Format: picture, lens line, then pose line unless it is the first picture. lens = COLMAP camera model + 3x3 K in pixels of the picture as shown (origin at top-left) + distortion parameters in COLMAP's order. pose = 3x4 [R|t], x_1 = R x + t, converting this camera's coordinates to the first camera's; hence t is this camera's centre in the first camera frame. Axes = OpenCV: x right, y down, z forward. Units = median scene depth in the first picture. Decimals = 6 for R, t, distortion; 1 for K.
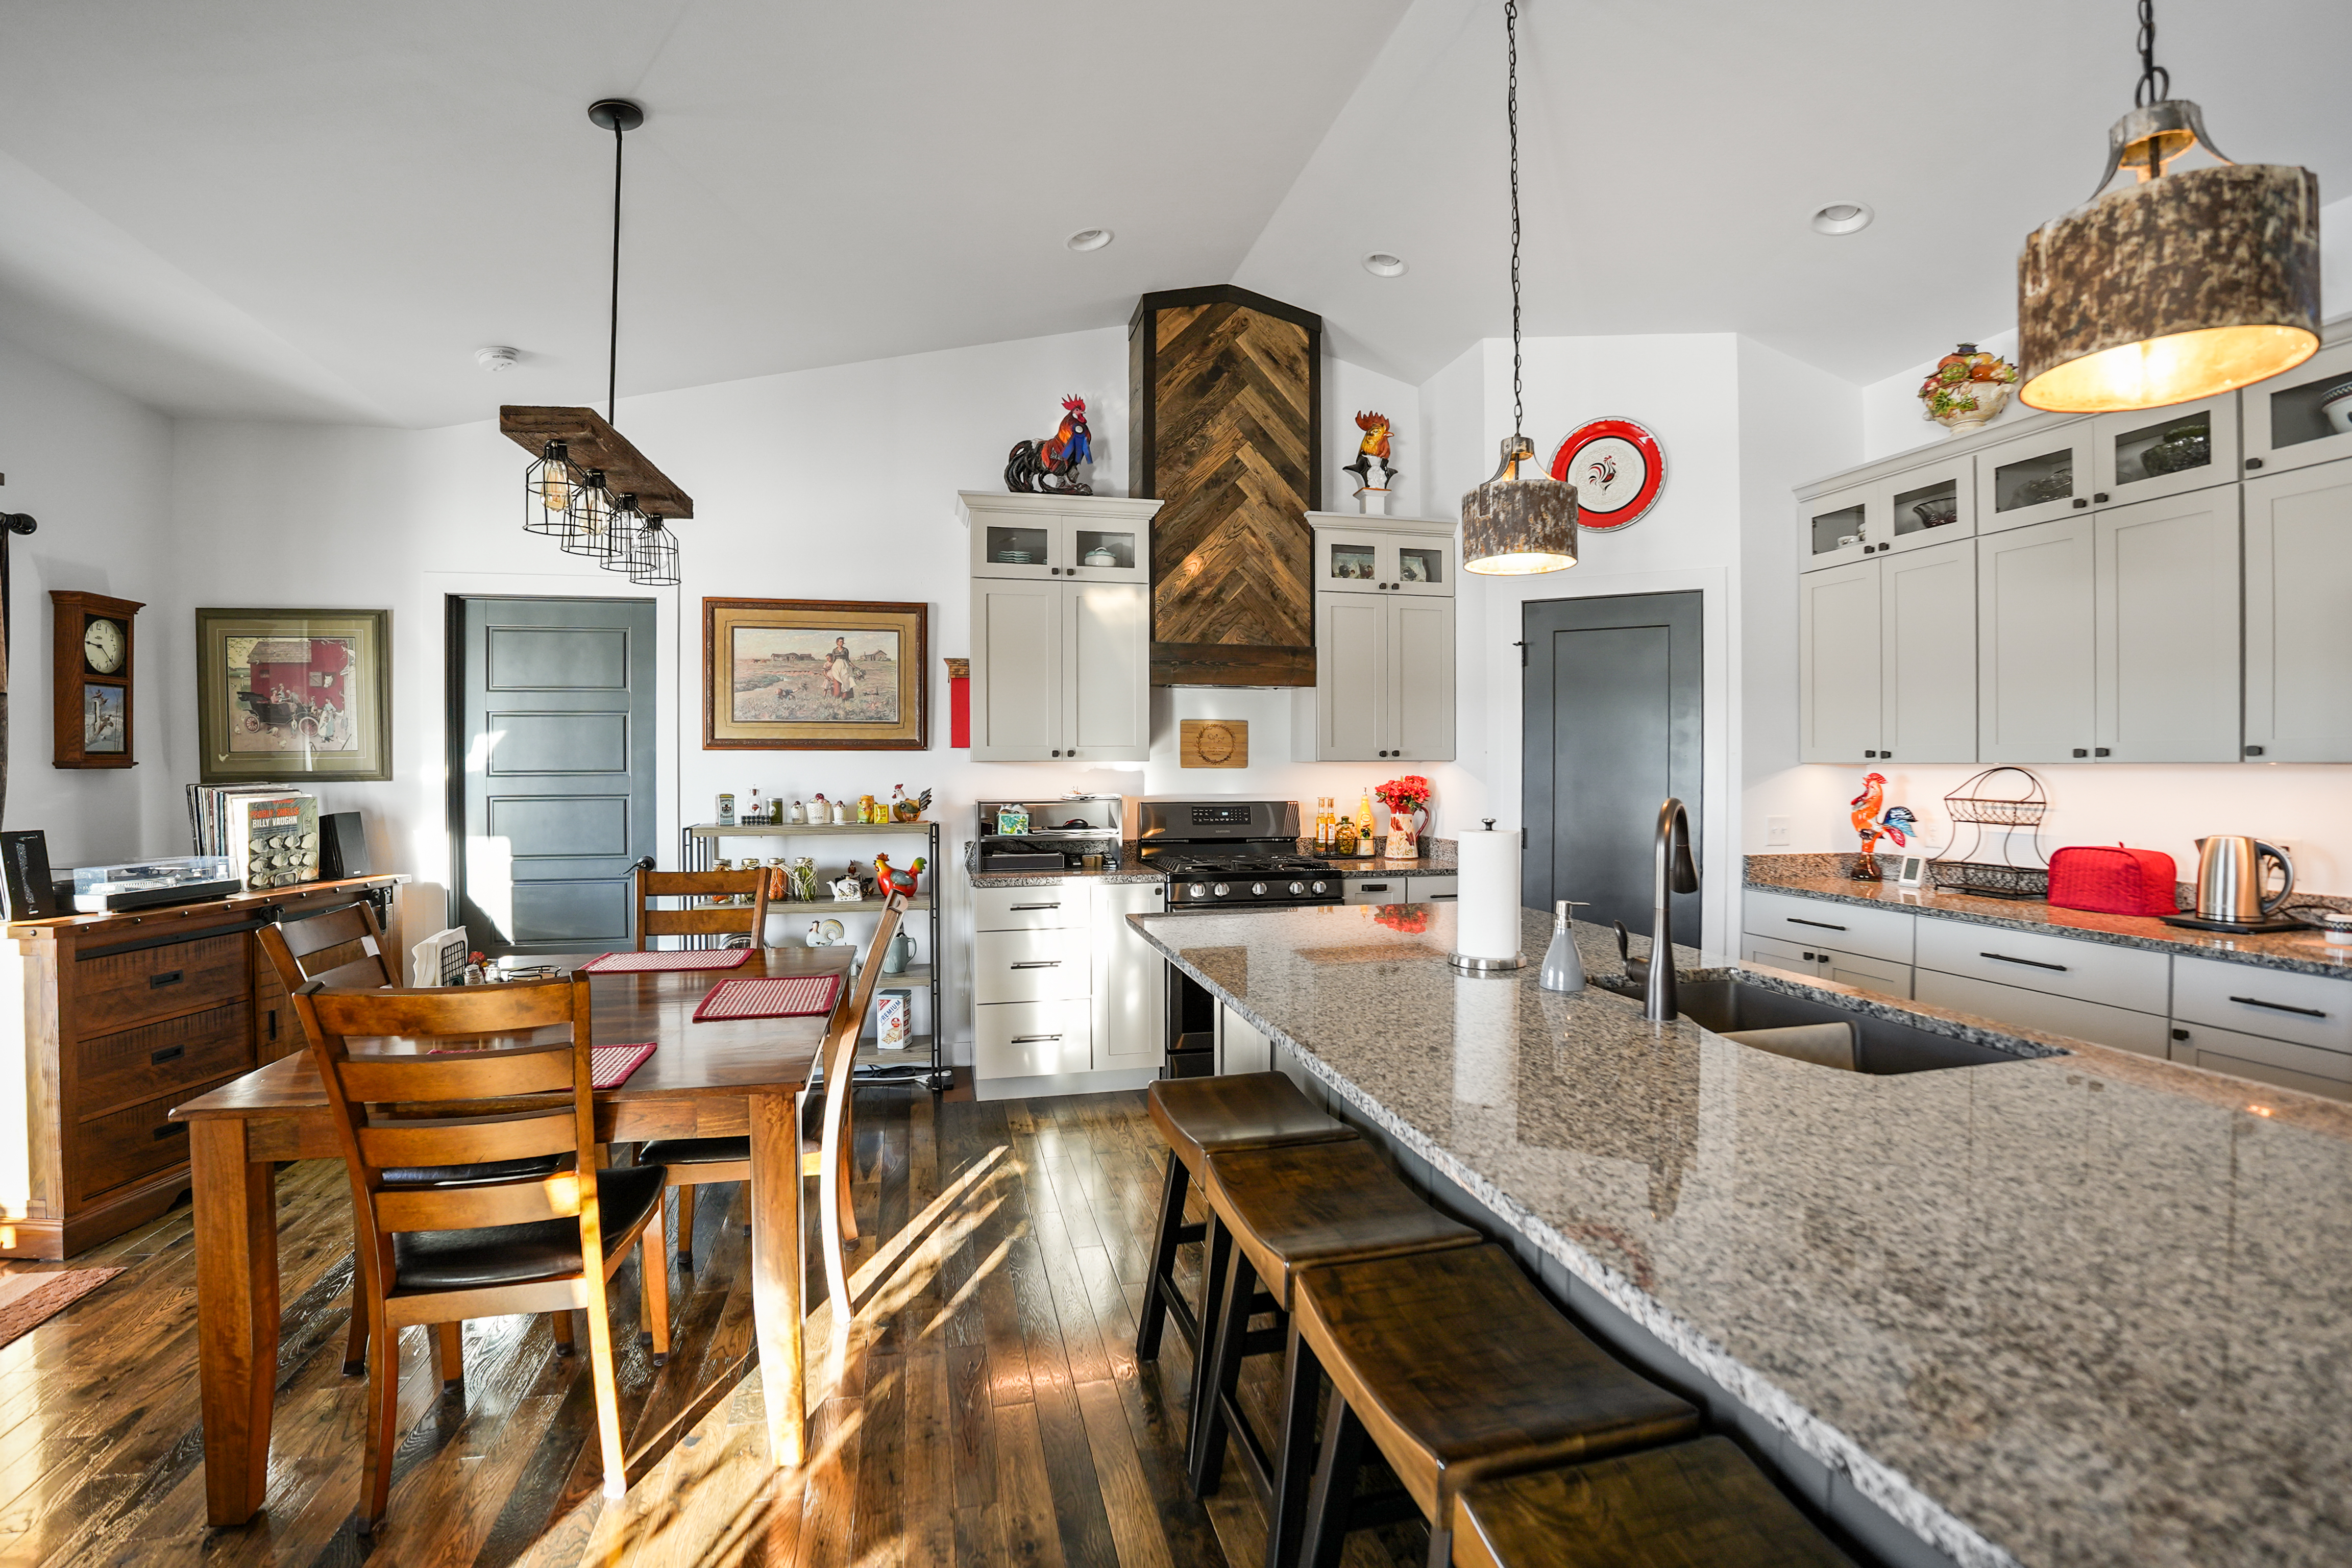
lens RADIAL K [[1064.2, 0, 1231.5], [0, 1064.2, 770.1], [0, 0, 1]] dist [-0.054474, 0.008140]
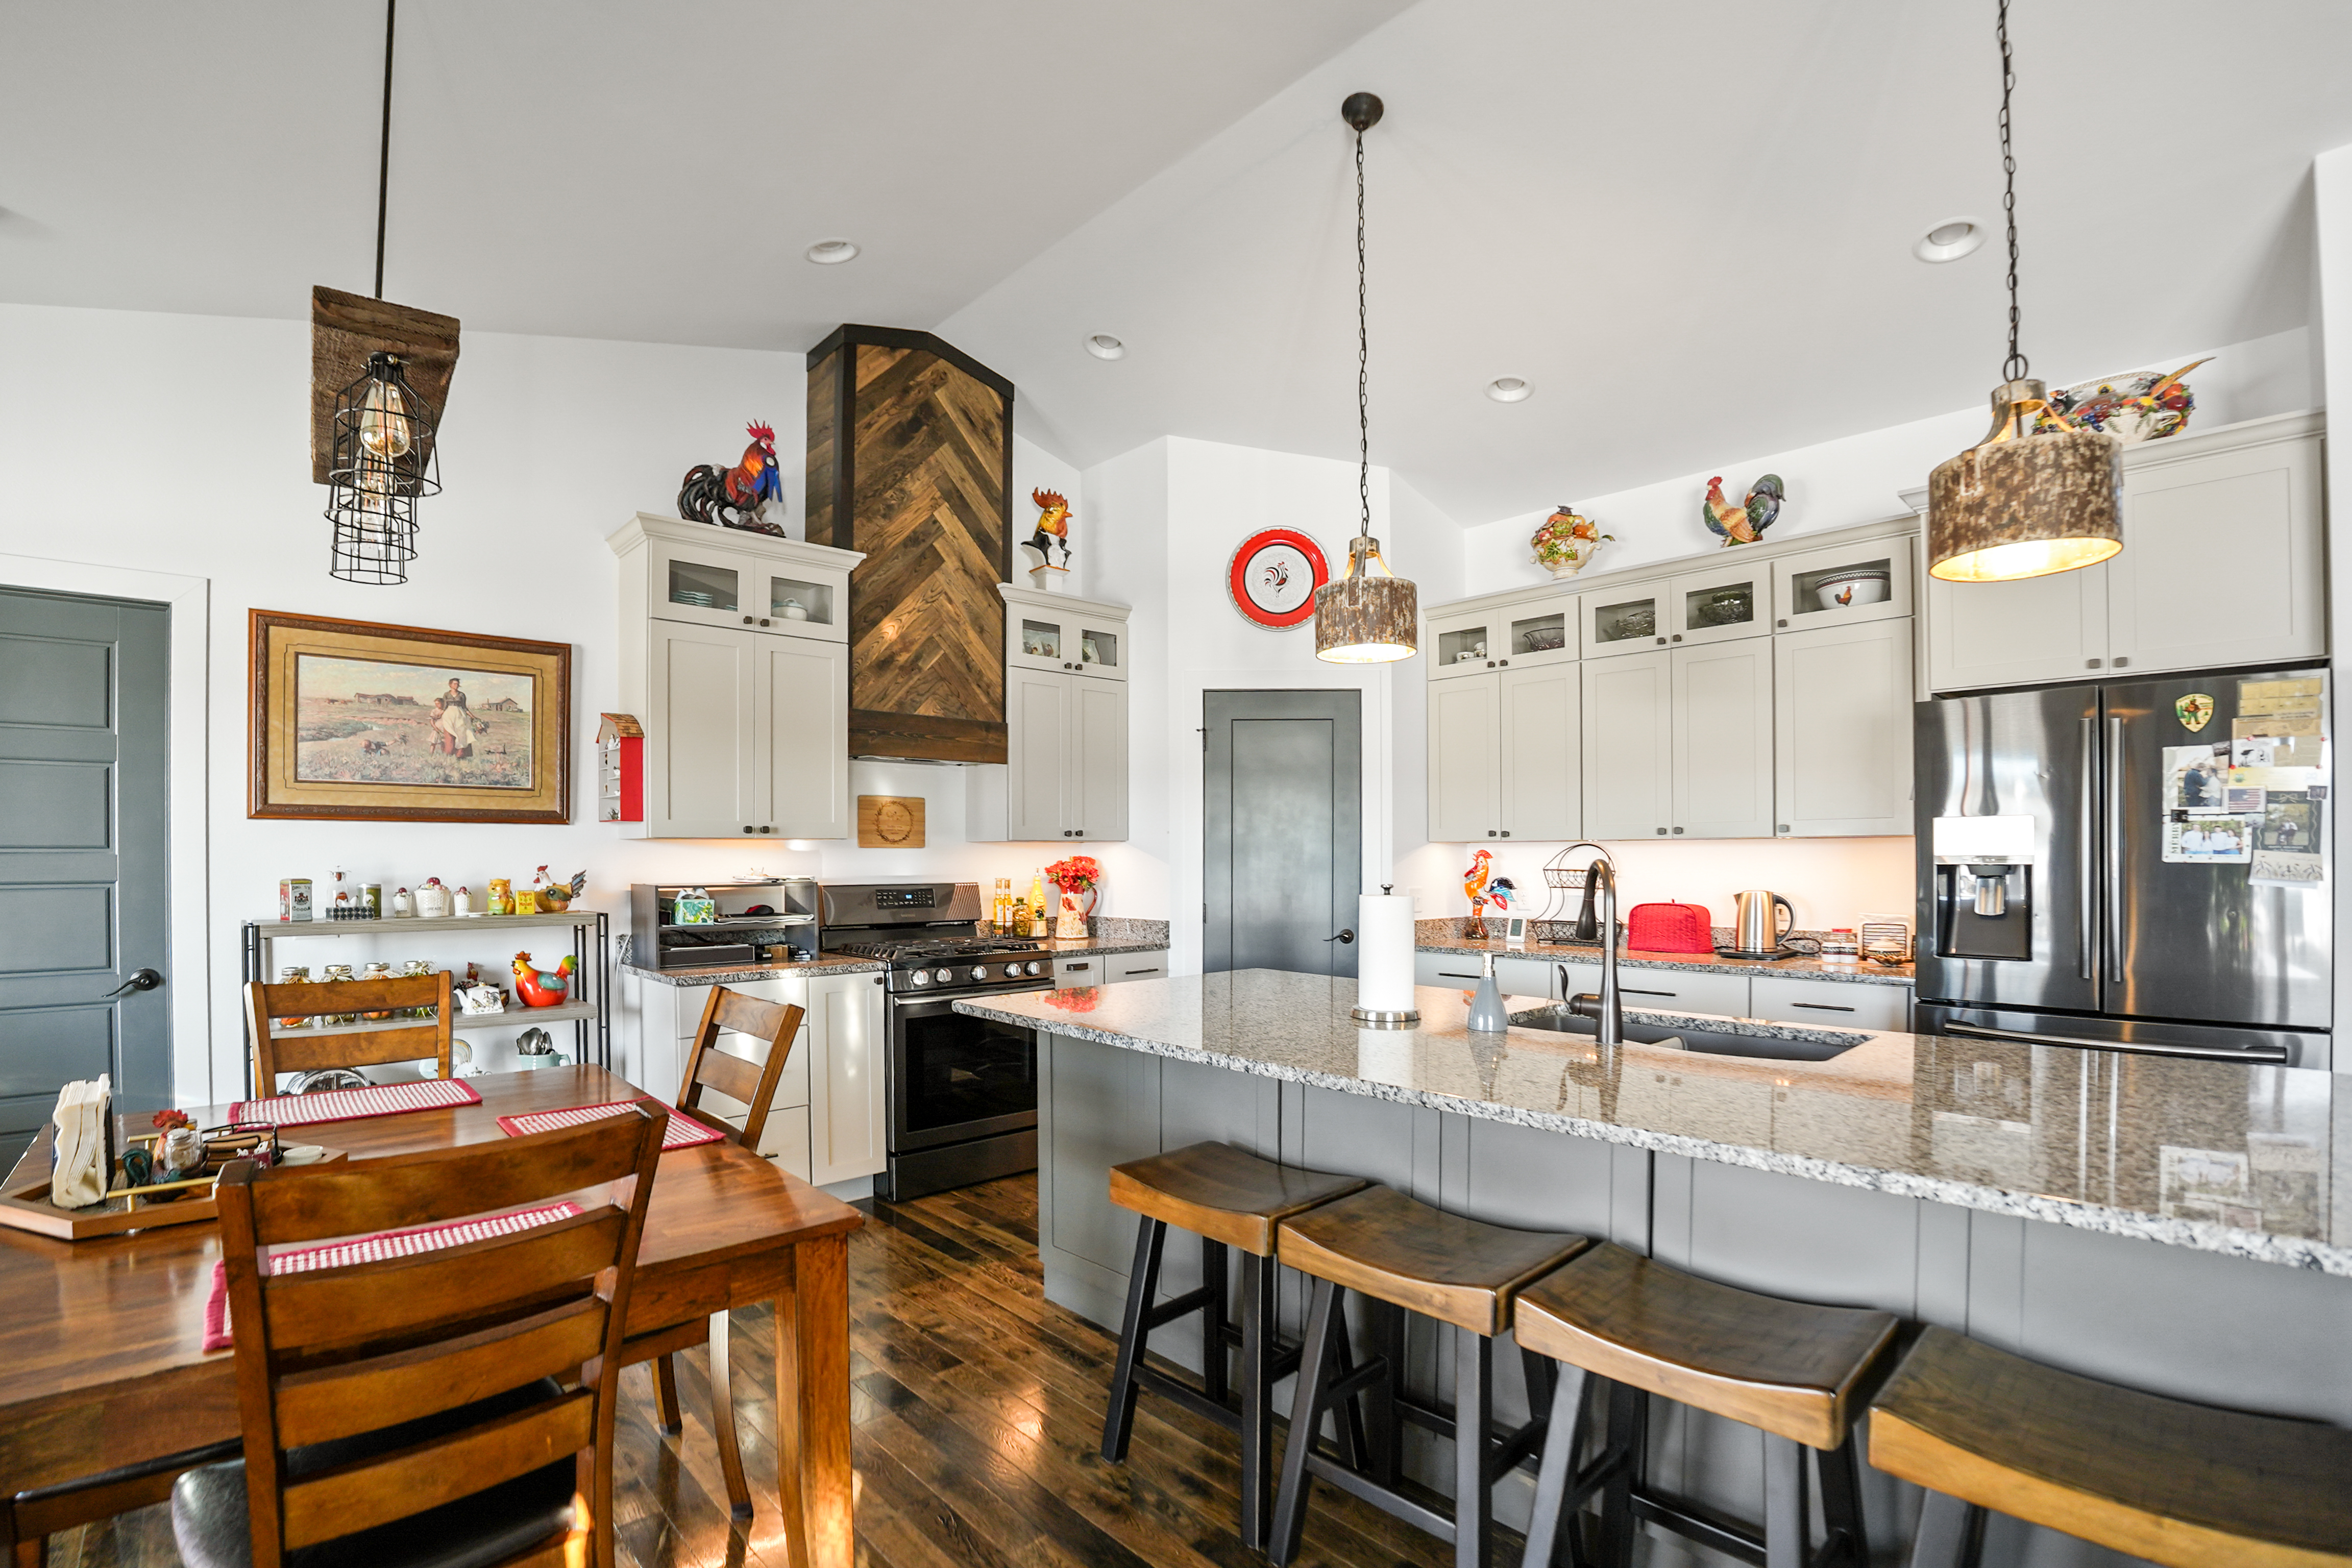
lens RADIAL K [[1064.2, 0, 1184.2], [0, 1064.2, 851.6], [0, 0, 1]] dist [-0.054474, 0.008140]
pose [[0.885161, -0.001629, 0.465282, -0.261747], [0.005502, 0.999961, -0.006966, 0.011360], [-0.465252, 0.008726, 0.885135, 0.074525]]
